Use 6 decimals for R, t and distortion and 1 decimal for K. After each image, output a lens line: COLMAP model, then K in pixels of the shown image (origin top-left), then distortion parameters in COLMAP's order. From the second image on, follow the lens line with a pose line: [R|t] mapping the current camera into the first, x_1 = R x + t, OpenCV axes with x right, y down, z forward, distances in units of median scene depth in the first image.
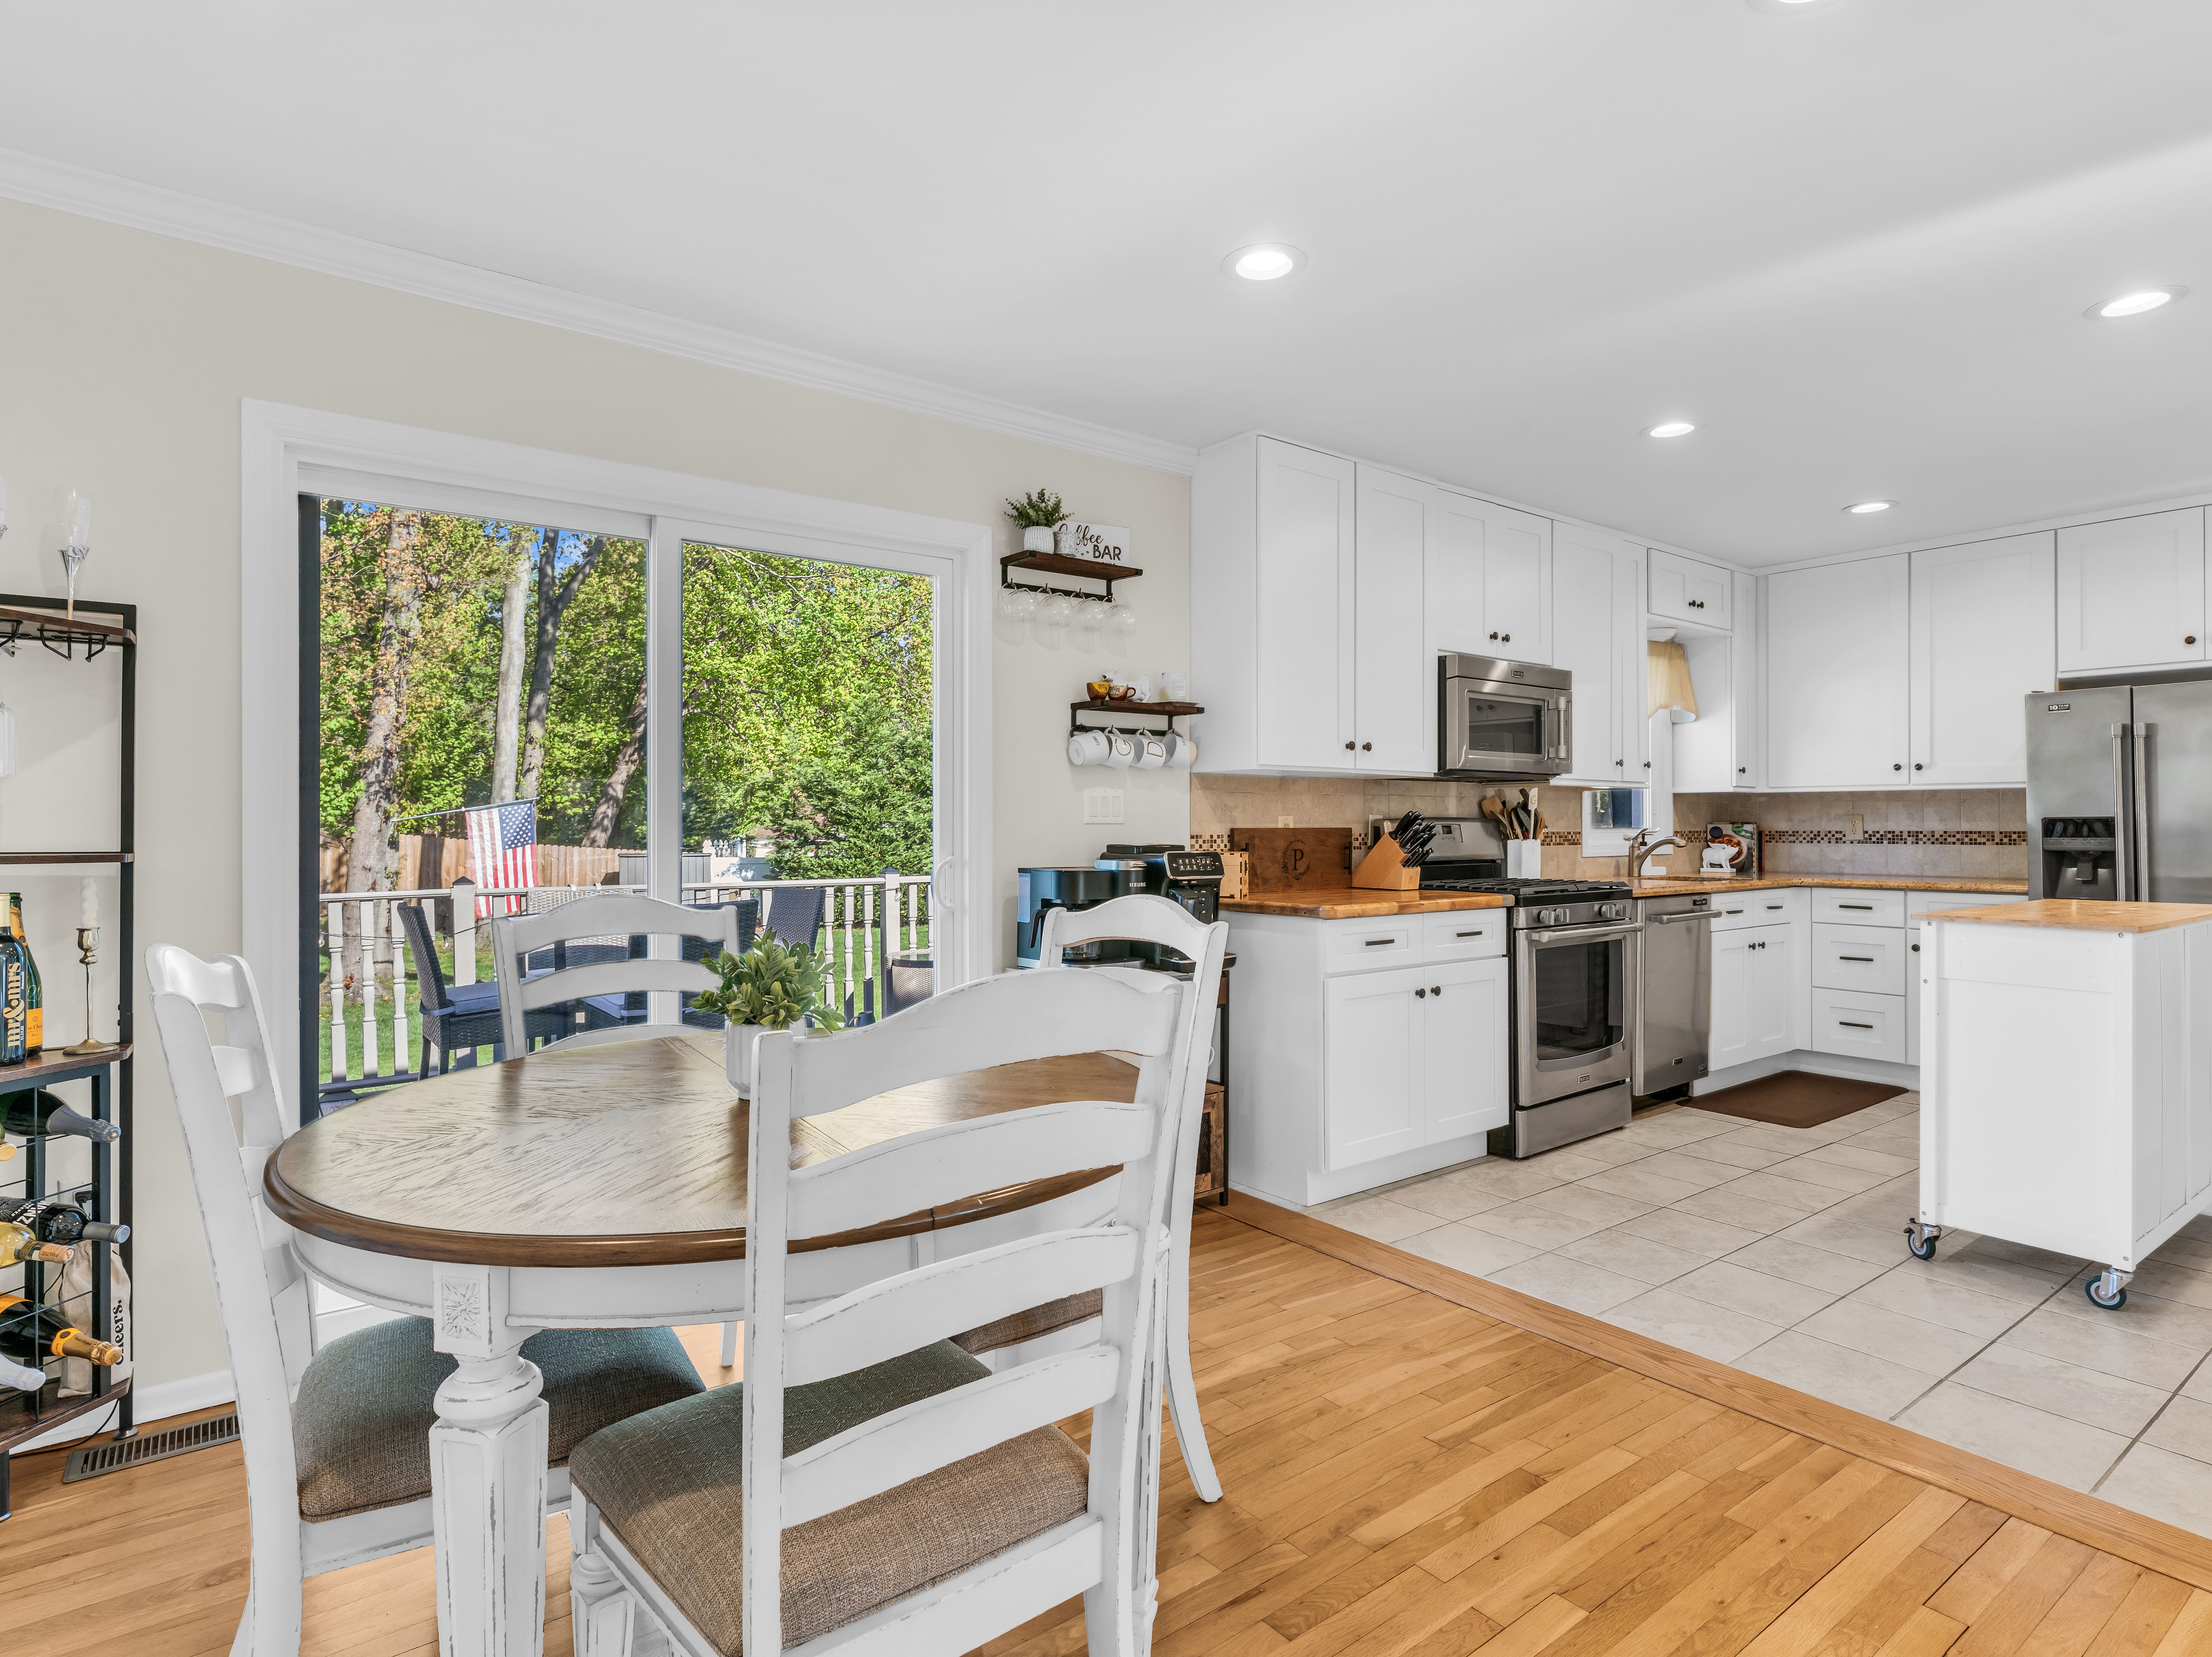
lens RADIAL K [[1183.8, 0, 1105.2], [0, 1183.8, 816.5], [0, 0, 1]] dist [-0.007748, 0.001112]
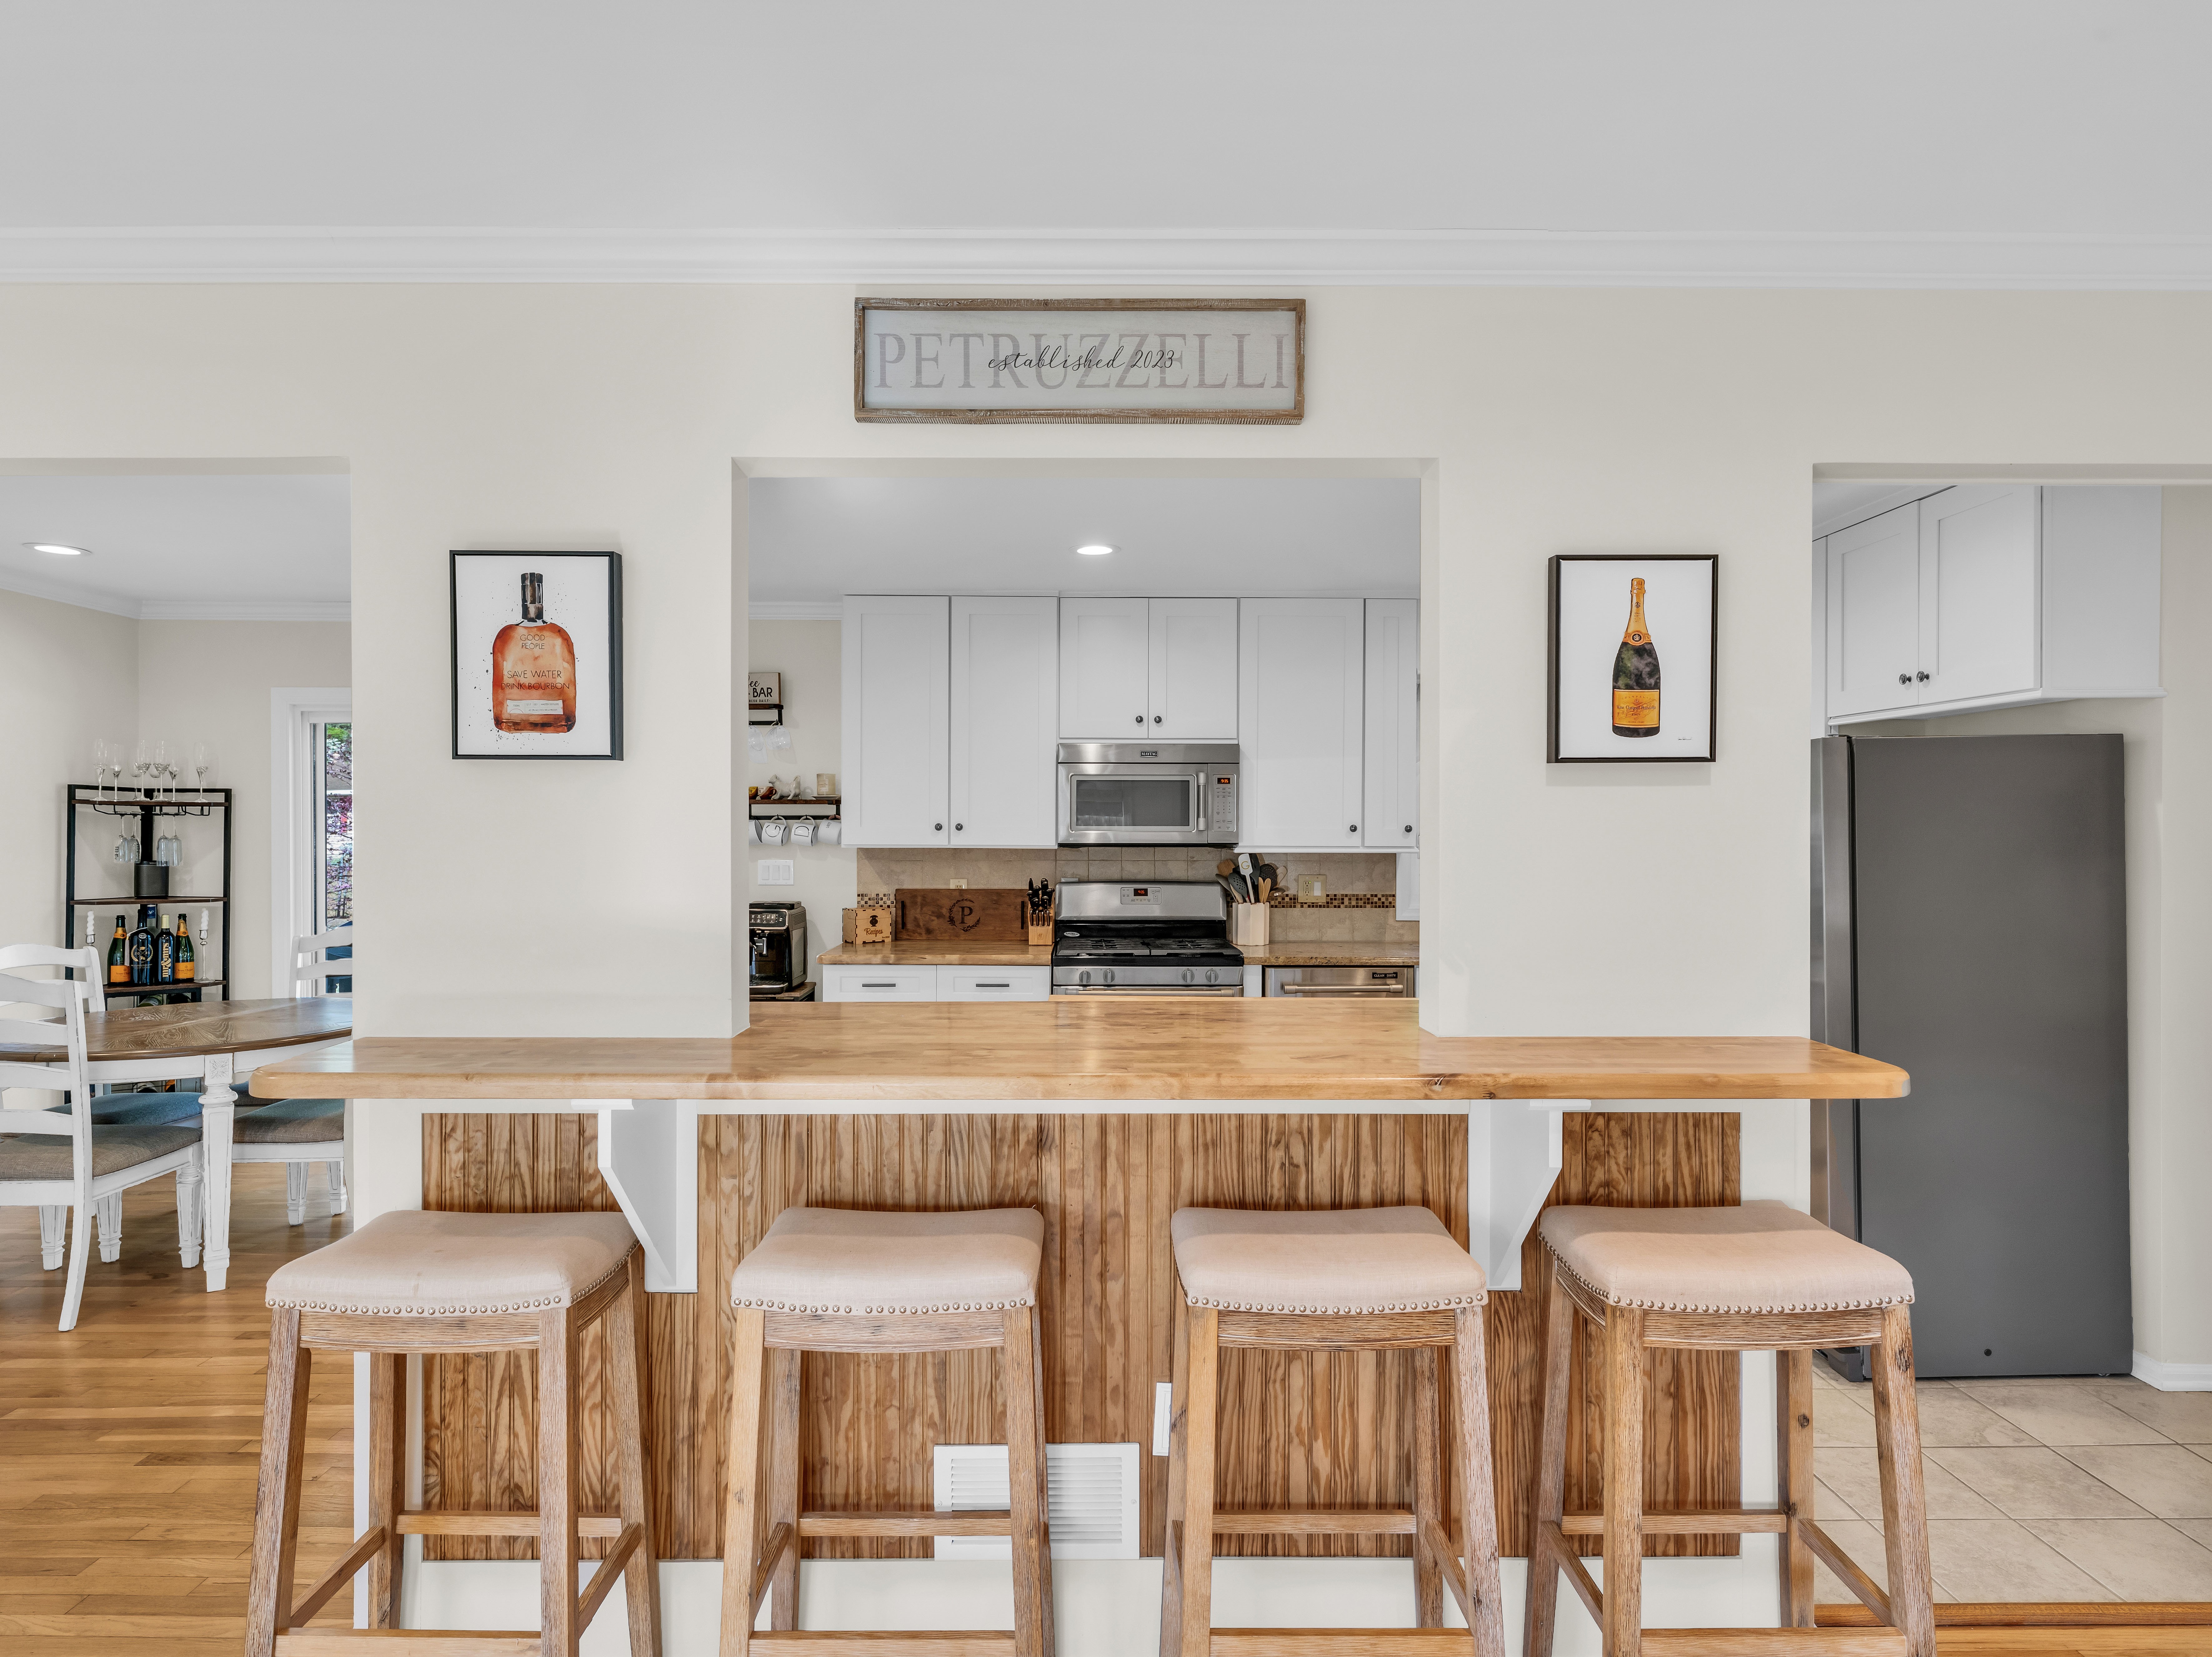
lens RADIAL K [[1239.0, 0, 1102.6], [0, 1239.0, 831.2], [0, 0, 1]] dist [0.000154, -0.001069]
pose [[0.795251, 0.005389, -0.606257, 1.045393], [0.001908, 0.999933, 0.011391, -0.064307], [0.606277, -0.010216, 0.795188, 0.062539]]
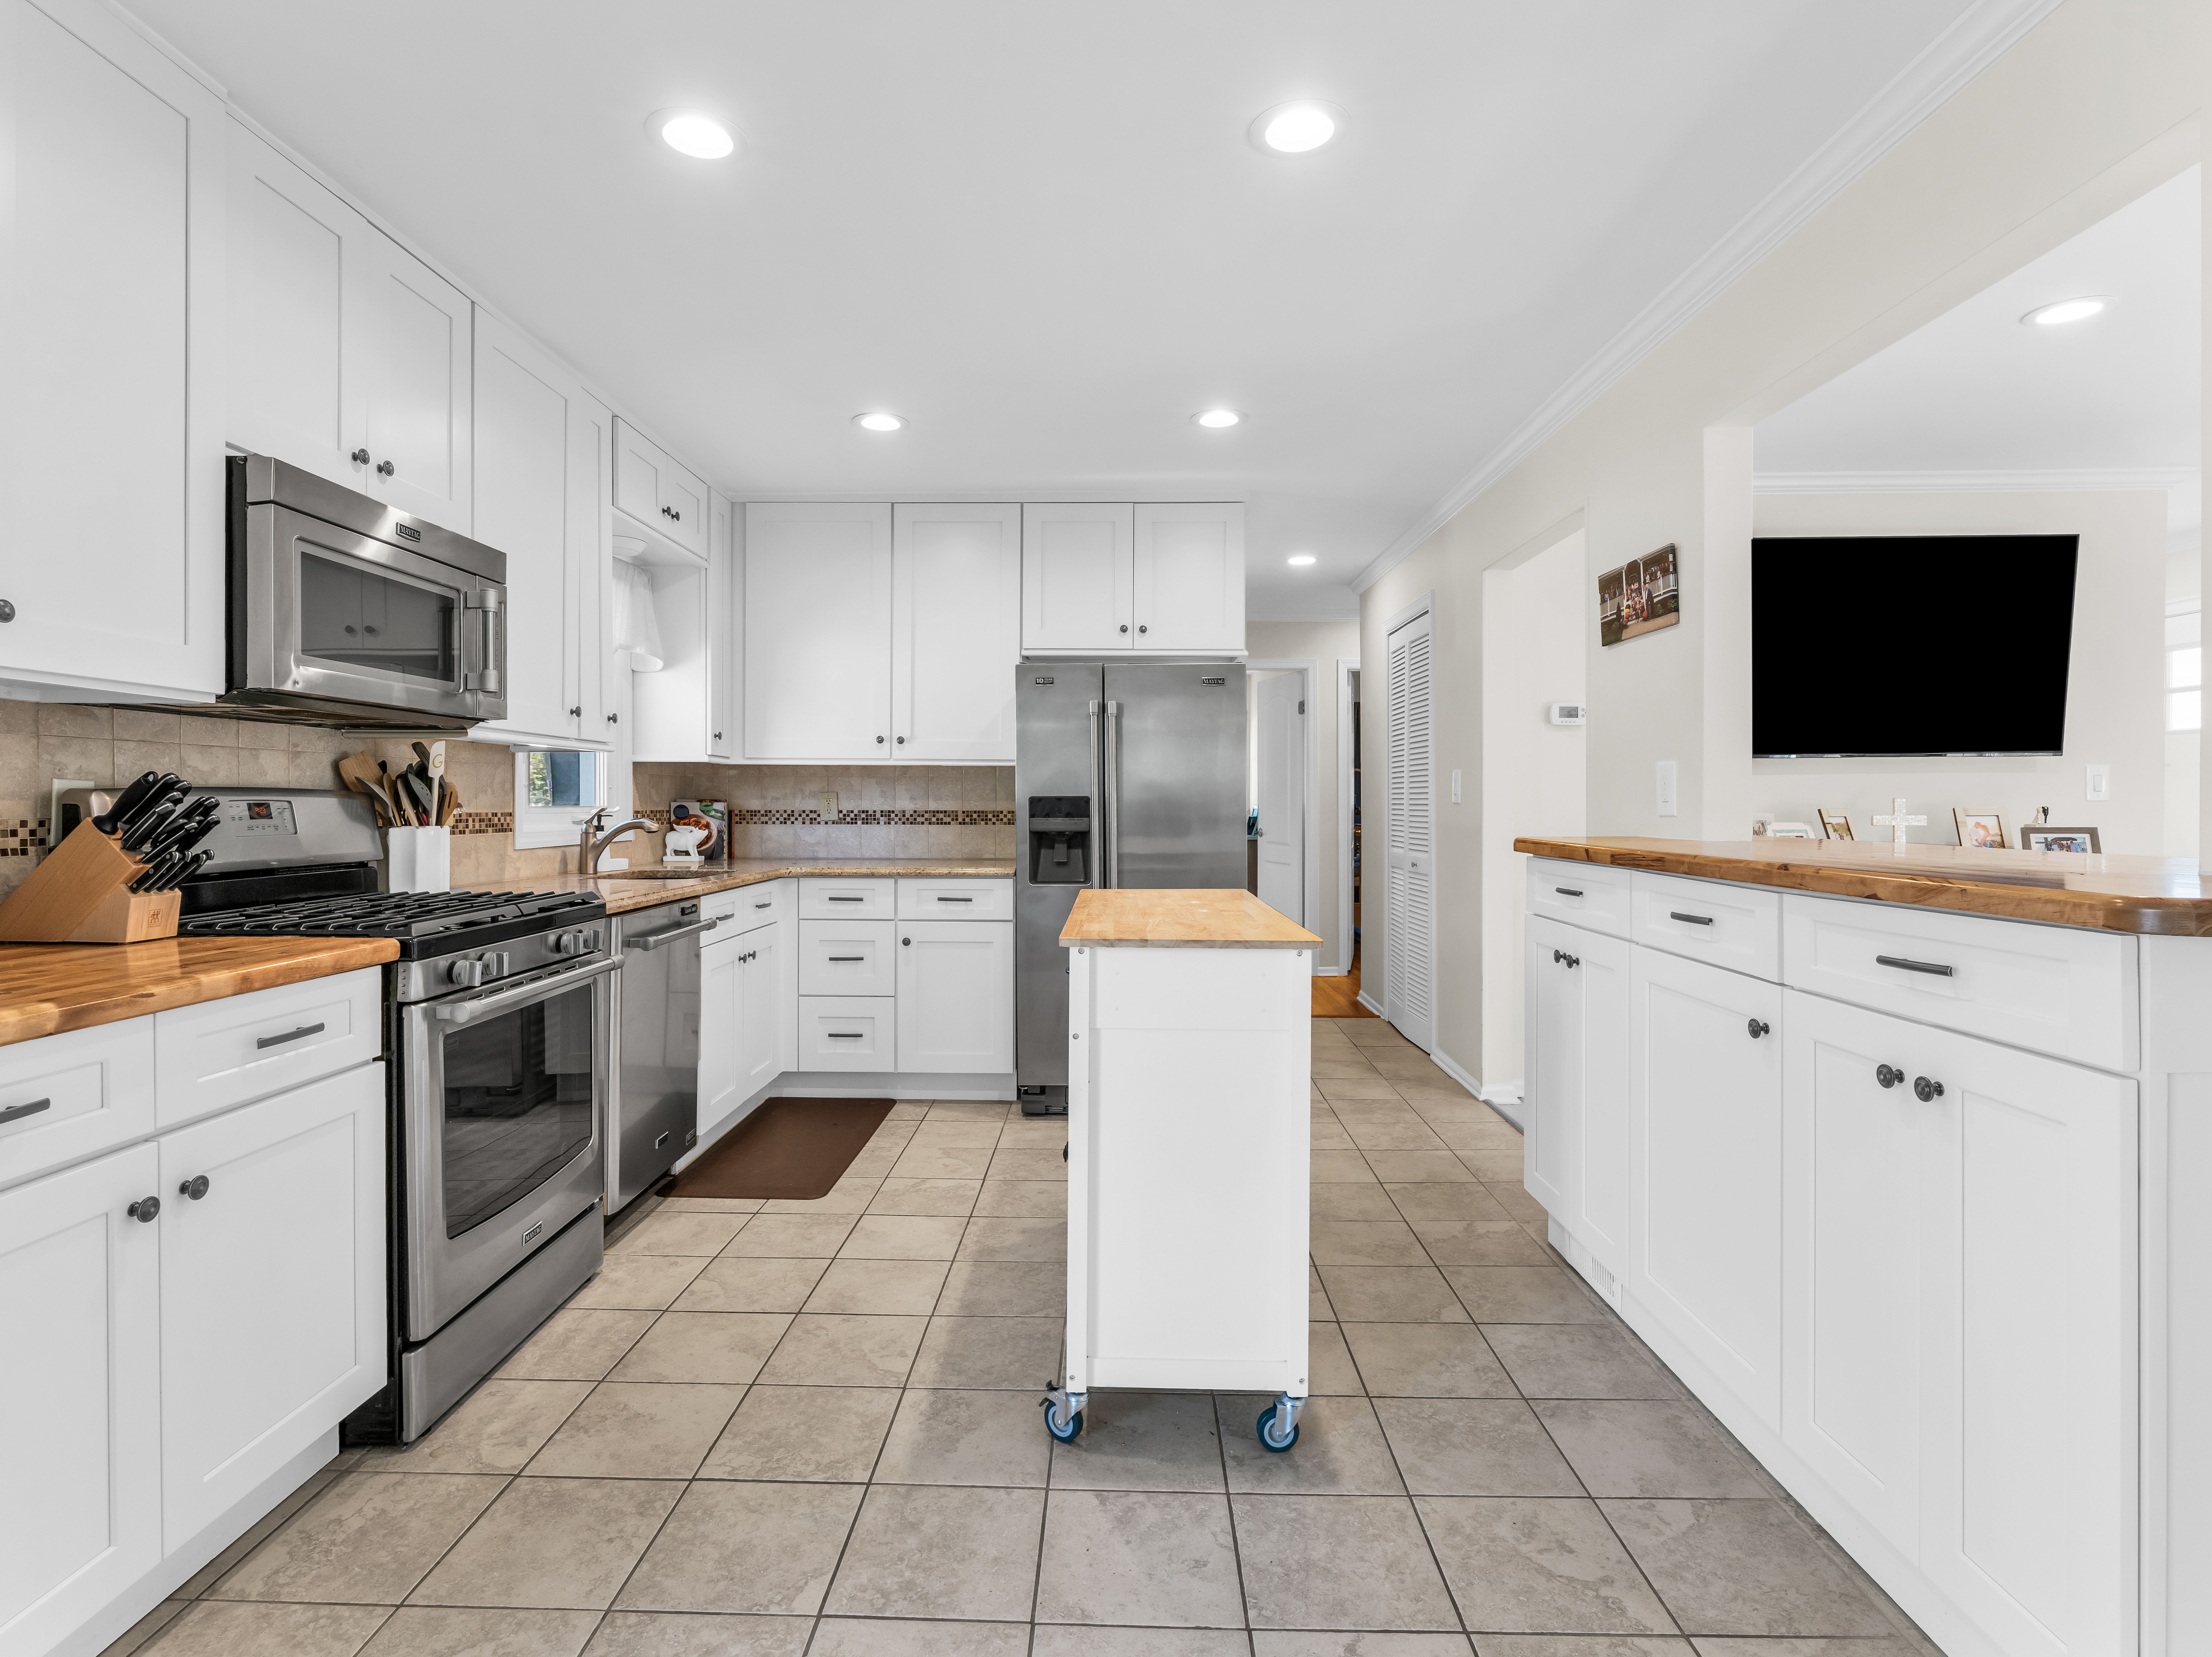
lens RADIAL K [[1111.7, 0, 1096.2], [0, 1111.7, 815.5], [0, 0, 1]] dist [0.002084, -0.002074]
pose [[0.632896, -0.005115, 0.774220, 0.151405], [-0.009931, 0.999842, 0.014724, 0.002262], [-0.774173, -0.017008, 0.632745, 0.426766]]
